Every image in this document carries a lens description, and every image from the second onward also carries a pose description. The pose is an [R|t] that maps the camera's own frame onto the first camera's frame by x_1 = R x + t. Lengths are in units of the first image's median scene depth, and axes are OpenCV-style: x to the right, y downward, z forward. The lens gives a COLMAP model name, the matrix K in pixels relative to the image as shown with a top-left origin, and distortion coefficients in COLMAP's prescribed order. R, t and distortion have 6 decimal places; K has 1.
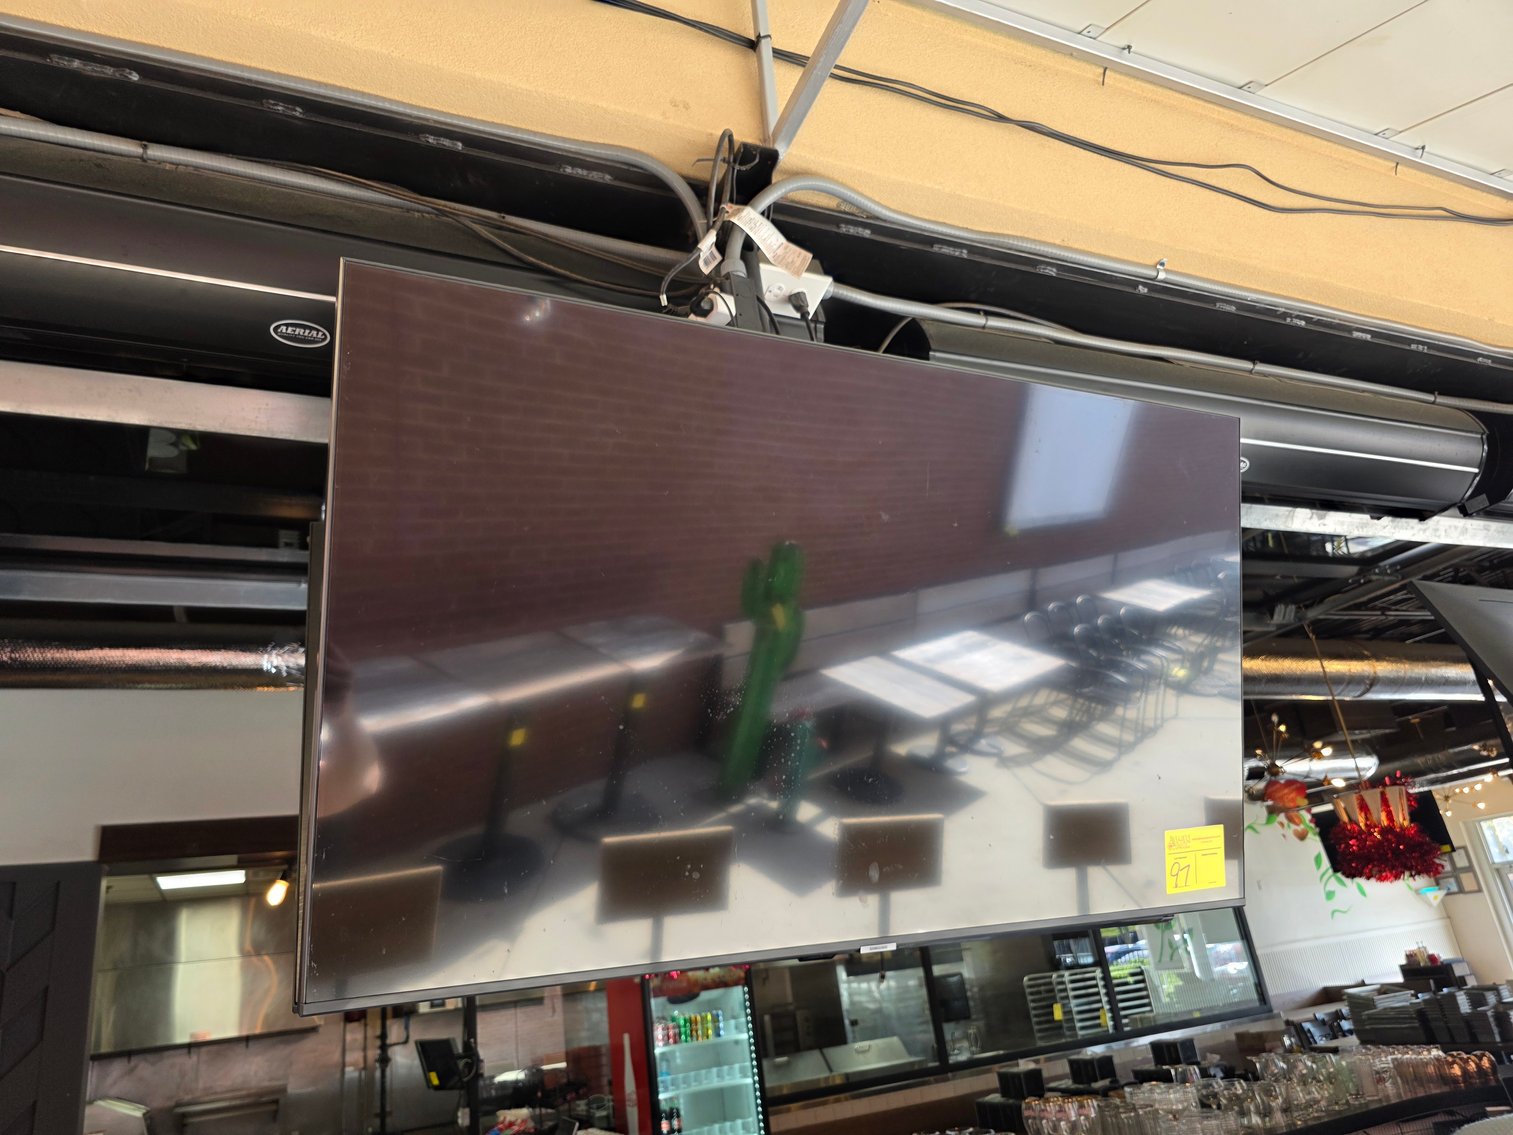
lens RADIAL K [[1024.3, 0, 760.9], [0, 1024.3, 563.1], [0, 0, 1]] dist [0.018225, -0.013858]
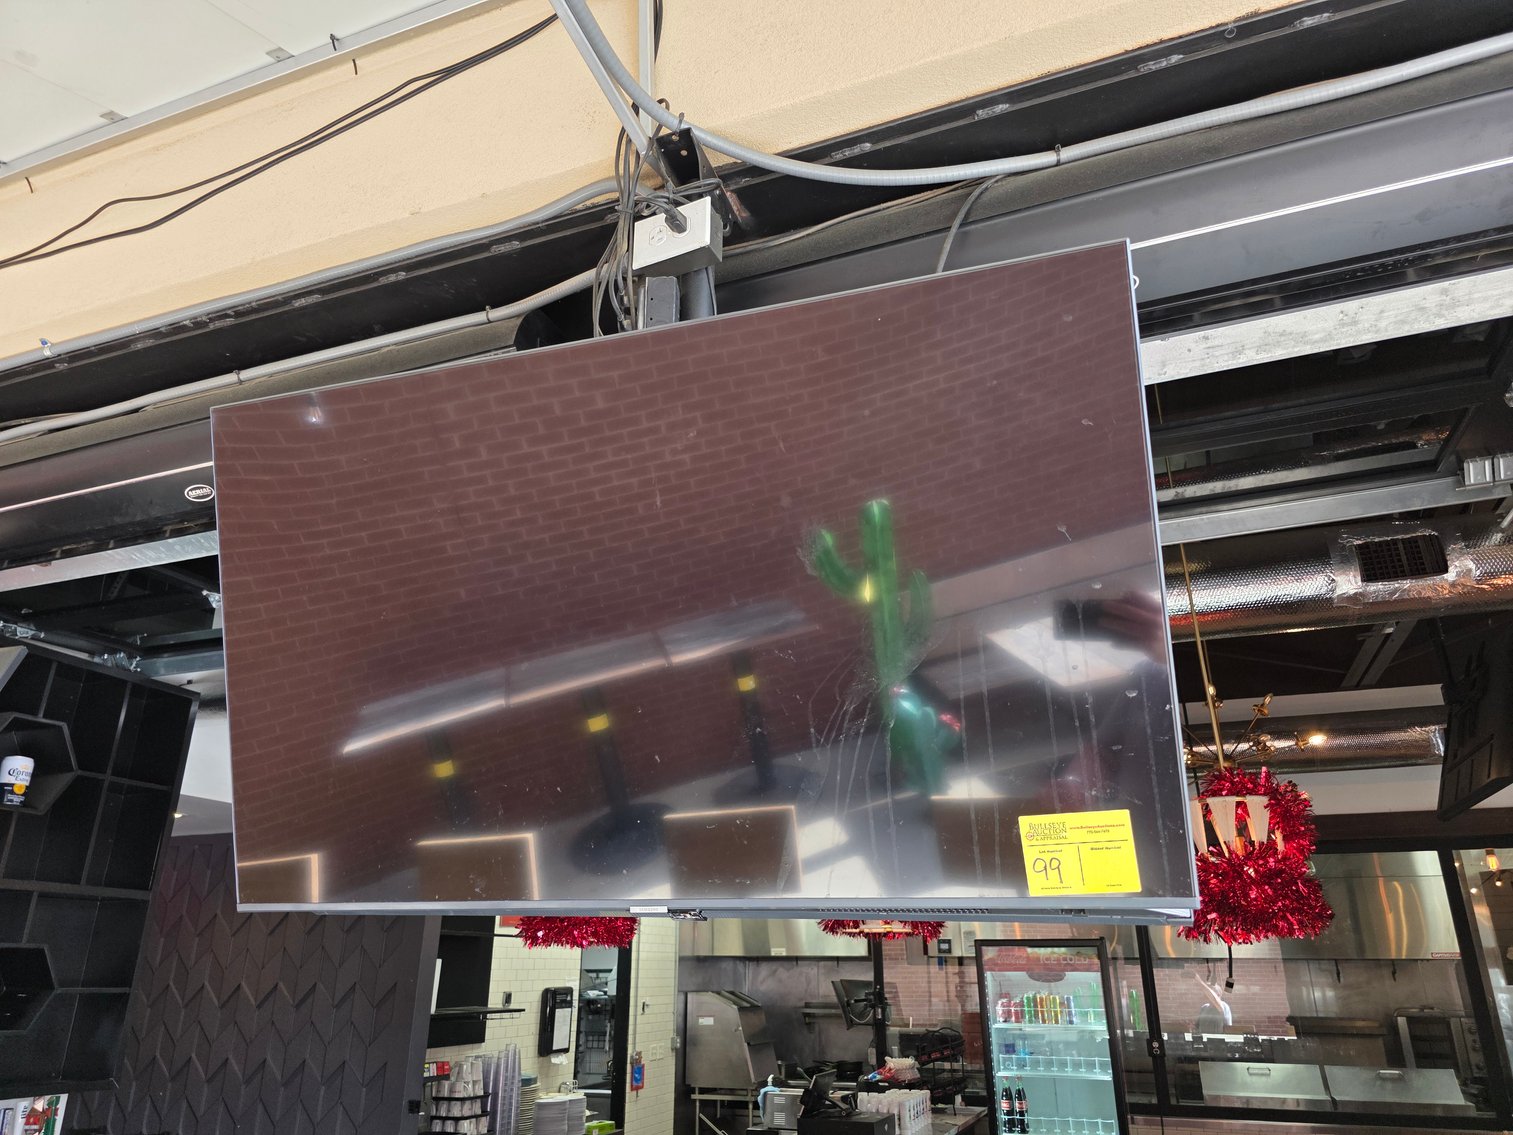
lens RADIAL K [[1024.3, 0, 761.3], [0, 1024.3, 573.7], [0, 0, 1]] dist [0.018225, -0.013858]
pose [[0.701973, -0.134819, -0.699327, 0.329738], [0.179753, 0.983669, -0.009202, 0.018253], [0.689147, -0.119247, 0.714743, 0.145004]]
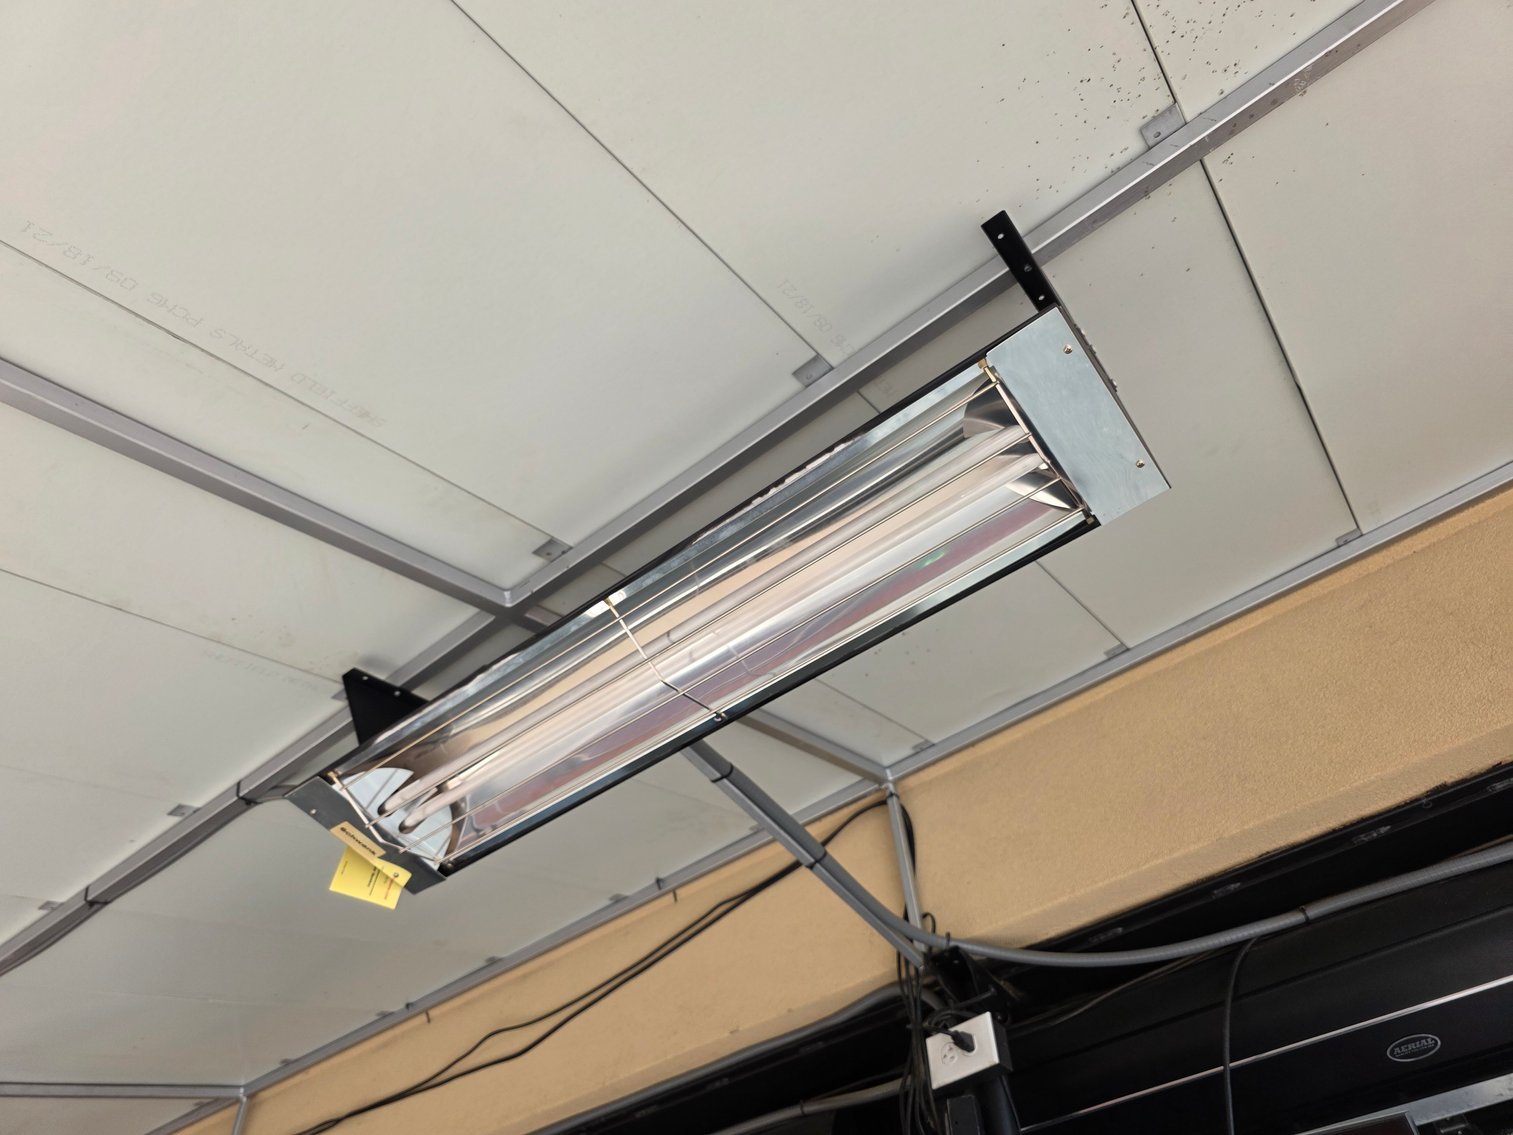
lens RADIAL K [[1024.3, 0, 754.8], [0, 1024.3, 566.2], [0, 0, 1]] dist [0.018225, -0.013858]
pose [[0.447064, -0.612475, -0.651926, 0.365574], [0.272491, 0.787425, -0.552911, -0.015550], [0.851987, 0.069543, 0.518924, 0.128365]]
